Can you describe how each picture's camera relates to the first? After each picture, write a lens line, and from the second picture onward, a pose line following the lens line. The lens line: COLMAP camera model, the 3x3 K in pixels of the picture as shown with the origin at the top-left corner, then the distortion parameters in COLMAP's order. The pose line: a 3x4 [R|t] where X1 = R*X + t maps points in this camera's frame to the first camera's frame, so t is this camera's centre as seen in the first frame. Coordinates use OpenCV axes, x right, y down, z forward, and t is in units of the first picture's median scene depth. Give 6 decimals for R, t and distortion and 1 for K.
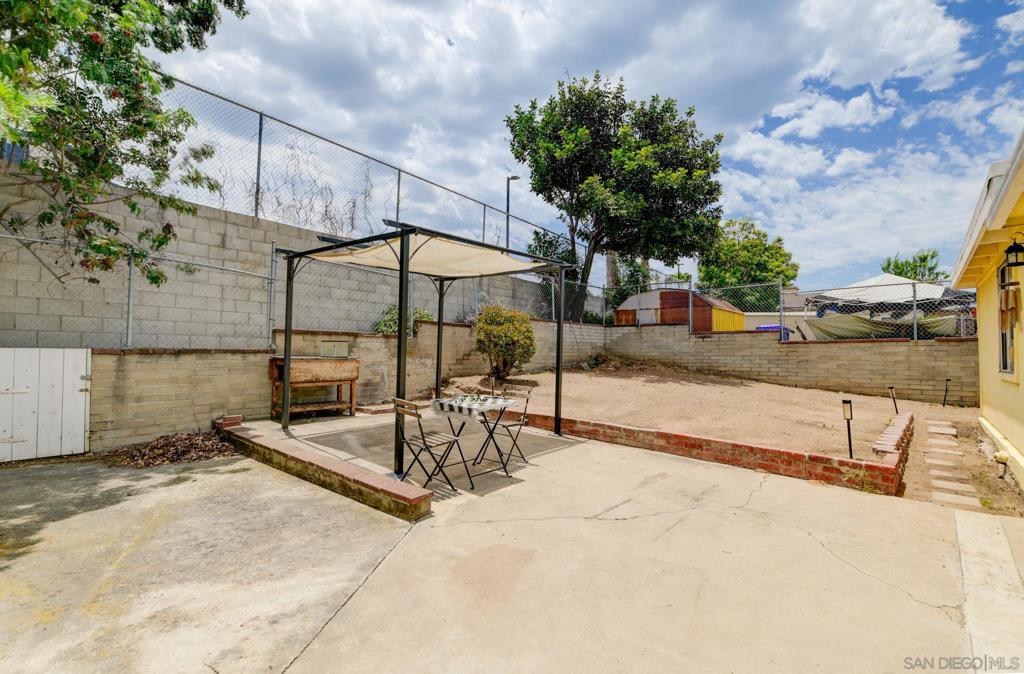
lens RADIAL K [[465.9, 0, 505.5], [0, 465.9, 333.8], [0, 0, 1]] dist [0.000109, -0.005957]
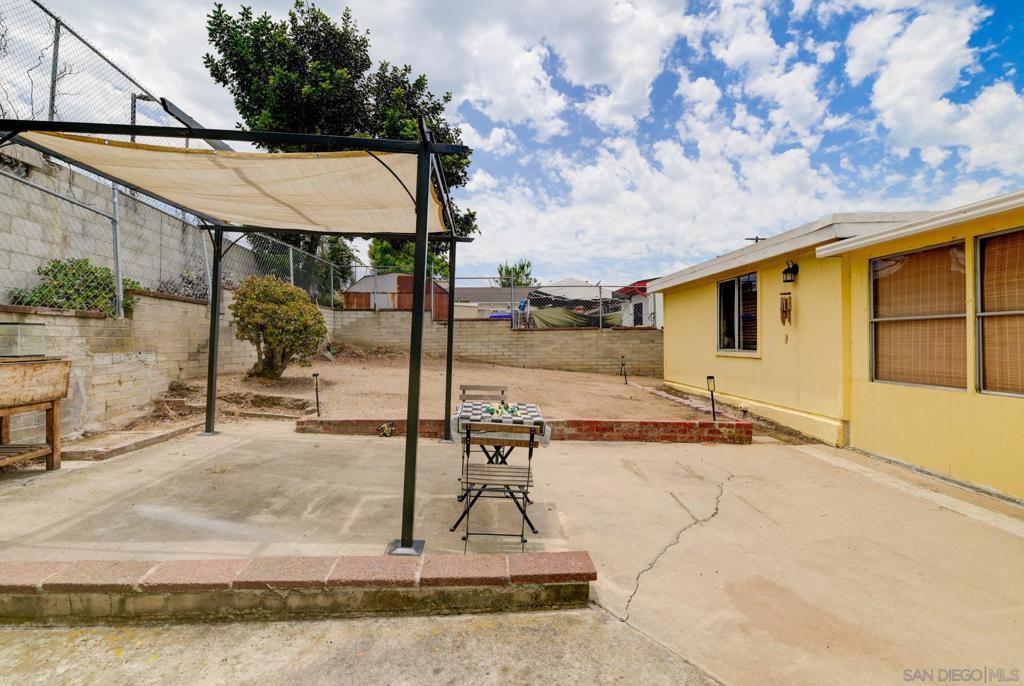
lens RADIAL K [[466.8, 0, 508.4], [0, 466.8, 337.1], [0, 0, 1]] dist [-0.005018, -0.003865]
pose [[0.704377, -0.006393, 0.709797, -0.491082], [-0.020640, 0.999352, 0.029482, 0.007456], [-0.709526, -0.035417, 0.703789, 0.424150]]
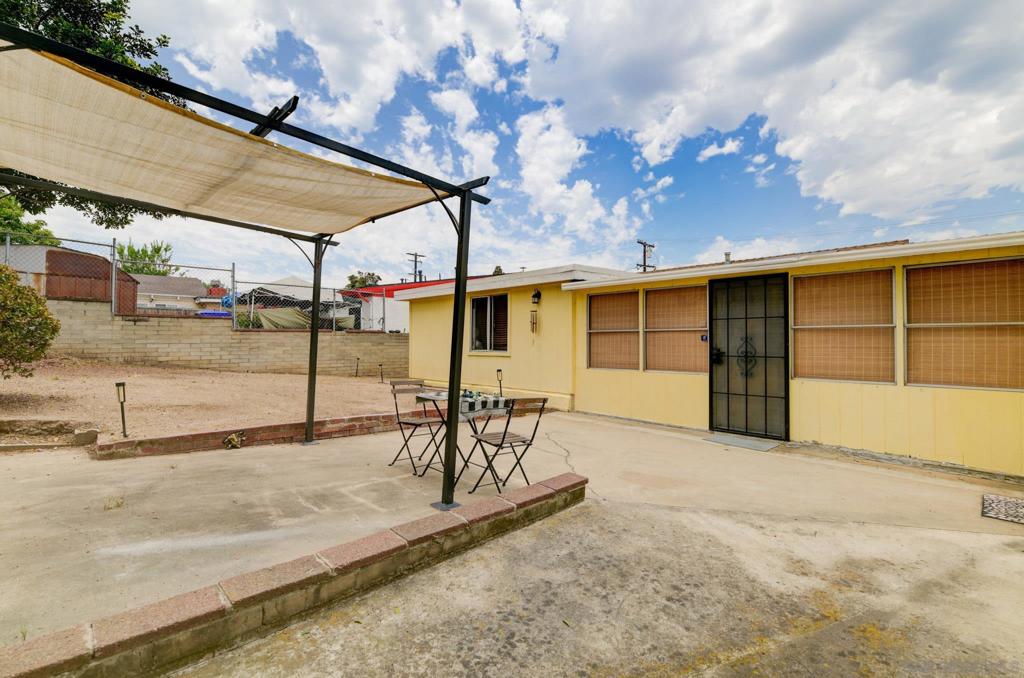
lens RADIAL K [[465.9, 0, 522.4], [0, 465.9, 340.0], [0, 0, 1]] dist [0.000109, -0.005957]
pose [[0.019538, -0.001695, 0.999808, -0.861868], [-0.045361, 0.998967, 0.002580, 0.020848], [-0.998780, -0.045403, 0.019440, 0.757945]]
